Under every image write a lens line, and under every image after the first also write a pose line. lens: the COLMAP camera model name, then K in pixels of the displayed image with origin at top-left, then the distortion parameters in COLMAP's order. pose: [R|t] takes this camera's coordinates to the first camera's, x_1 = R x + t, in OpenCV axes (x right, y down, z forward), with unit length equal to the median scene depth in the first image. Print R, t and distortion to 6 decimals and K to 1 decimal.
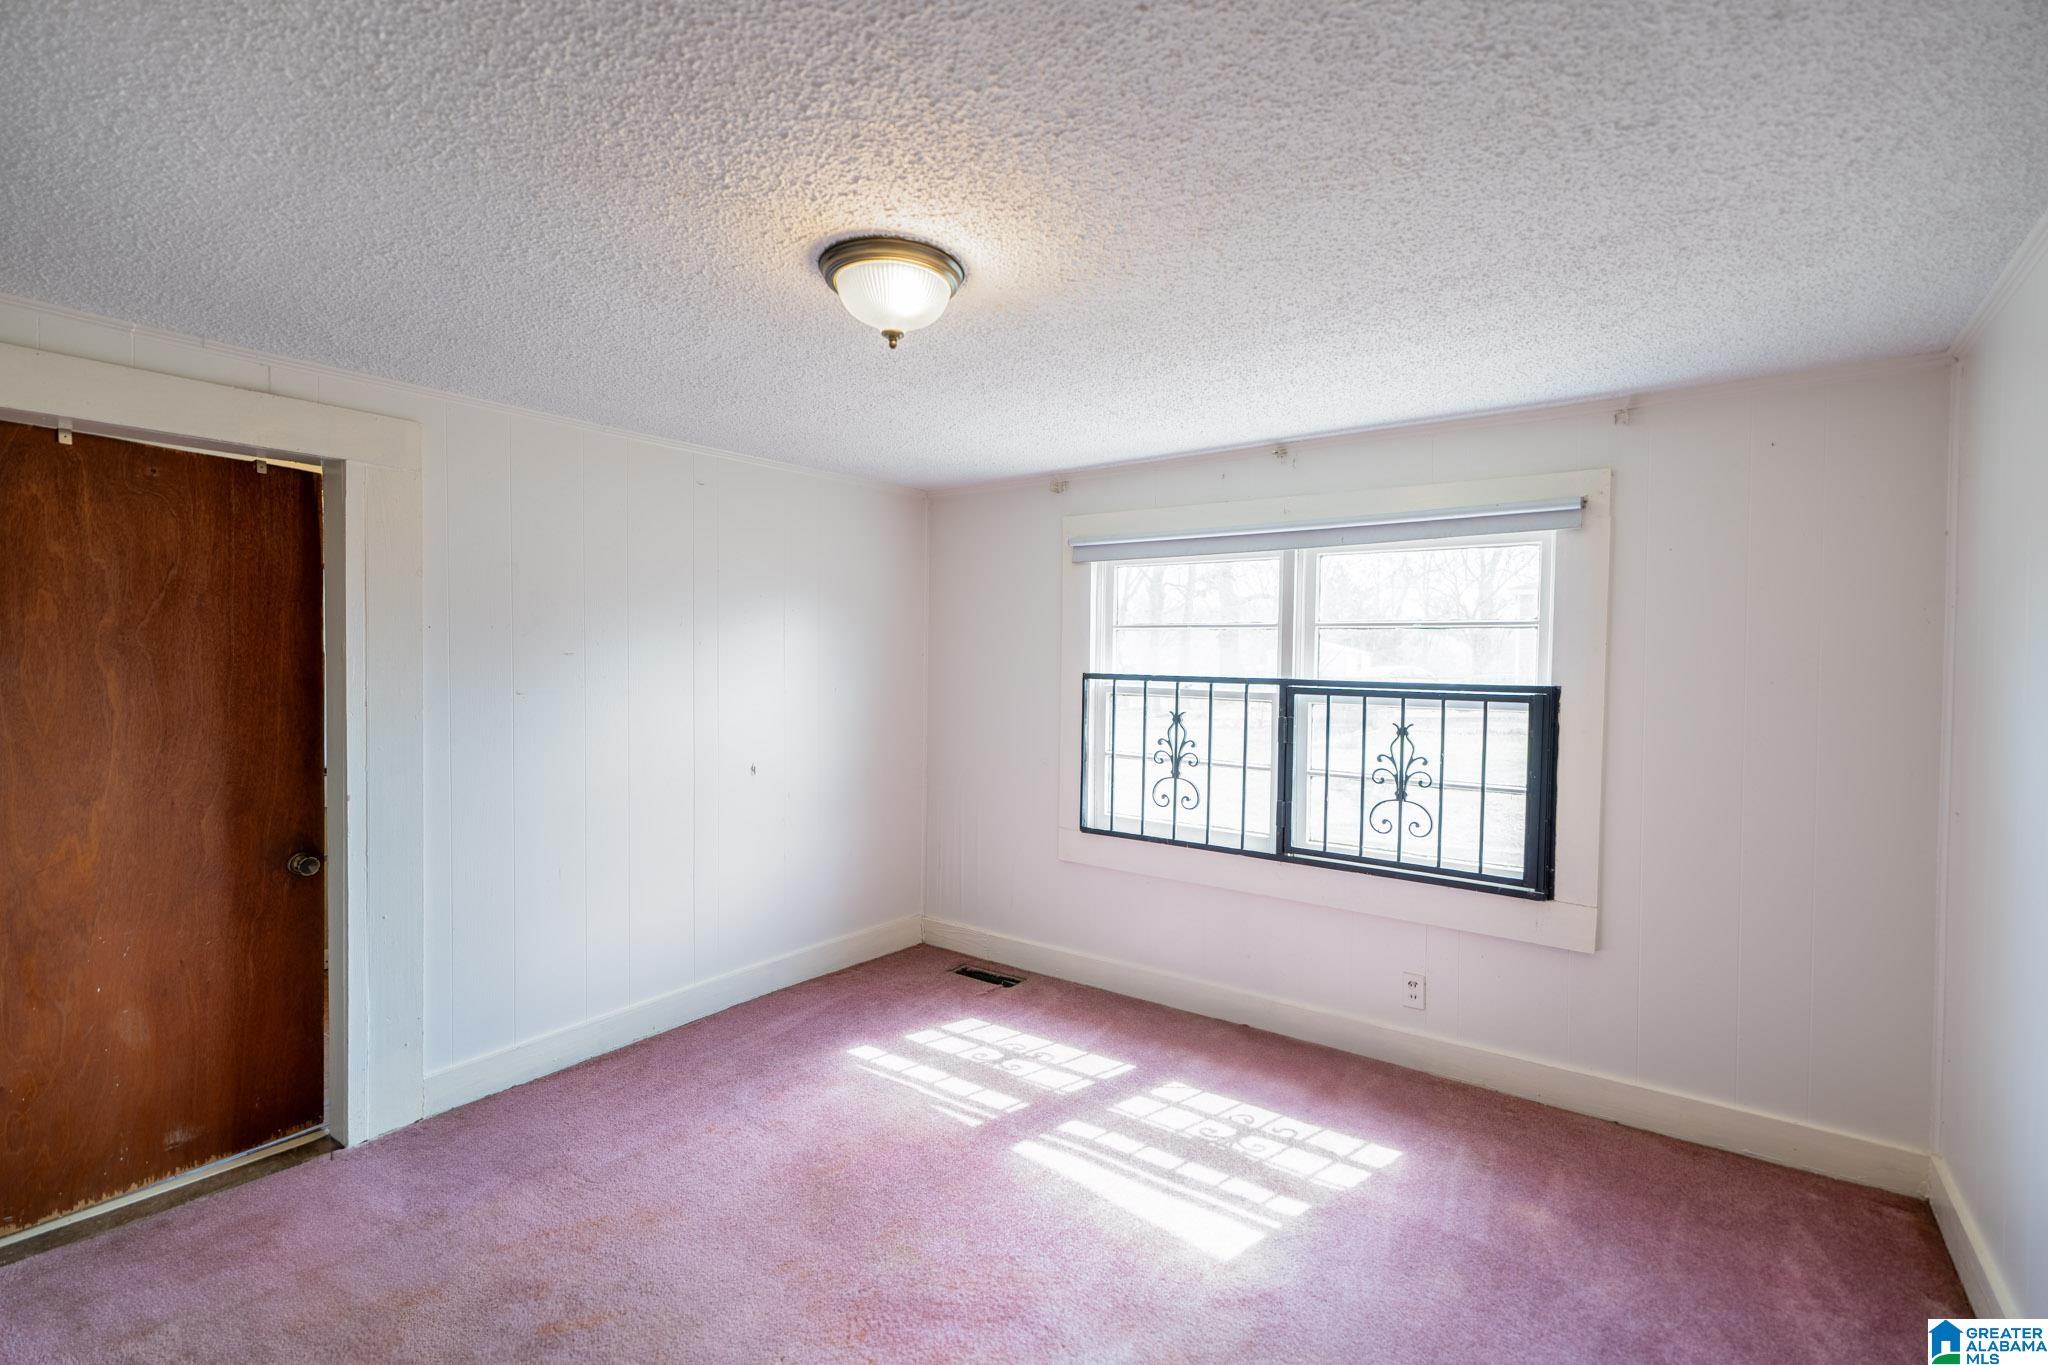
lens RADIAL K [[917.4, 0, 1026.8], [0, 917.4, 683.9], [0, 0, 1]] dist [-0.015669, -0.000016]
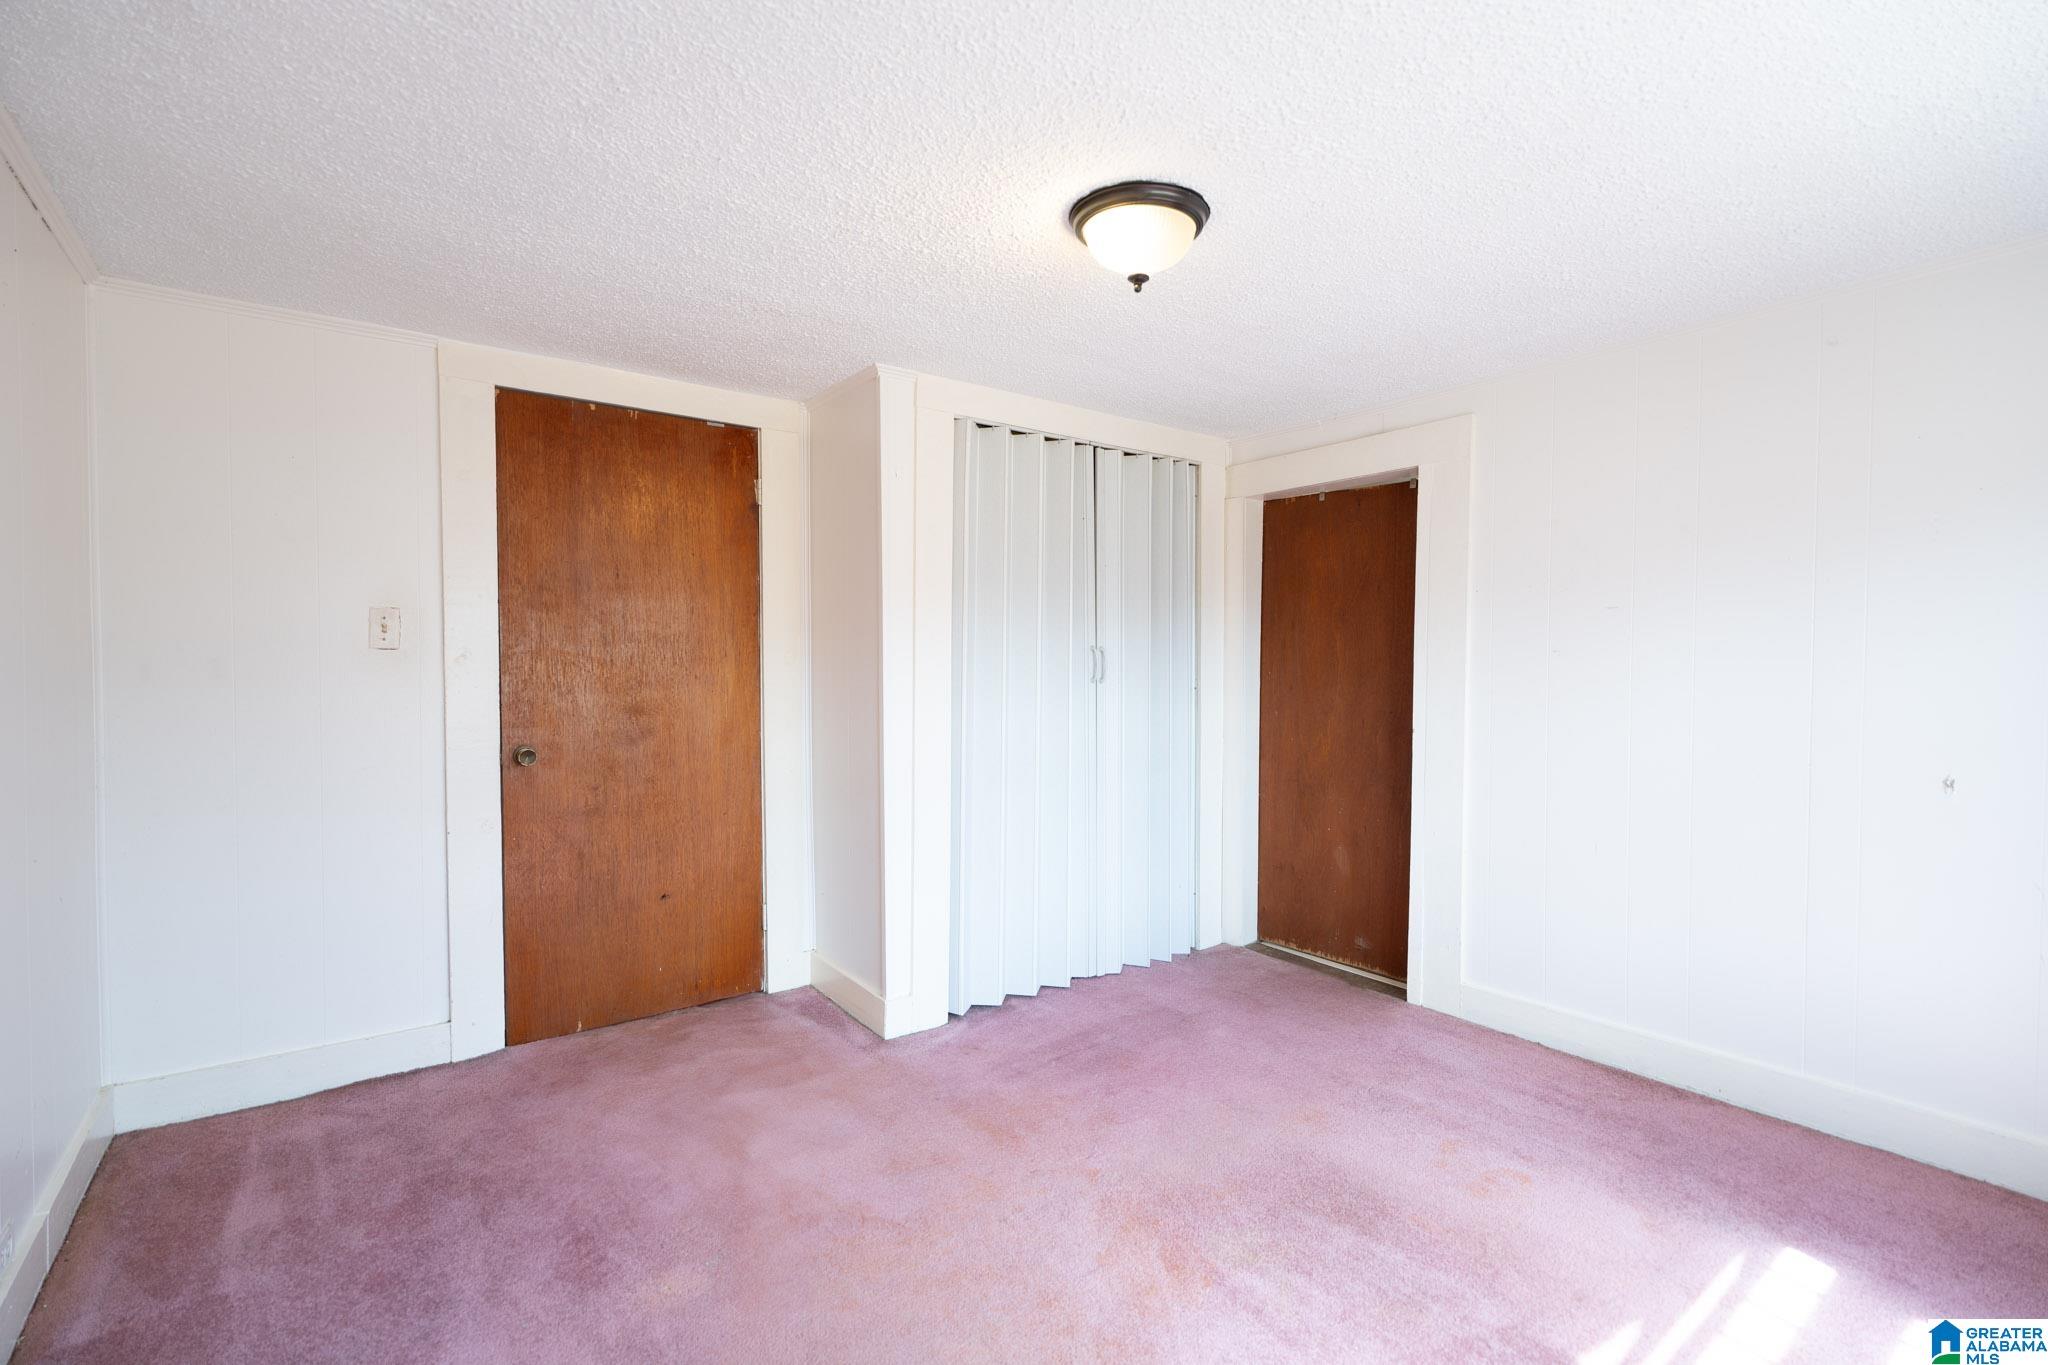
lens RADIAL K [[917.4, 0, 1026.7], [0, 917.4, 675.4], [0, 0, 1]] dist [-0.015669, -0.000016]
pose [[-0.293726, 0.025177, -0.955558, 0.662885], [-0.020093, 0.999270, 0.032505, 0.015643], [0.955679, 0.028747, -0.293005, 0.881064]]
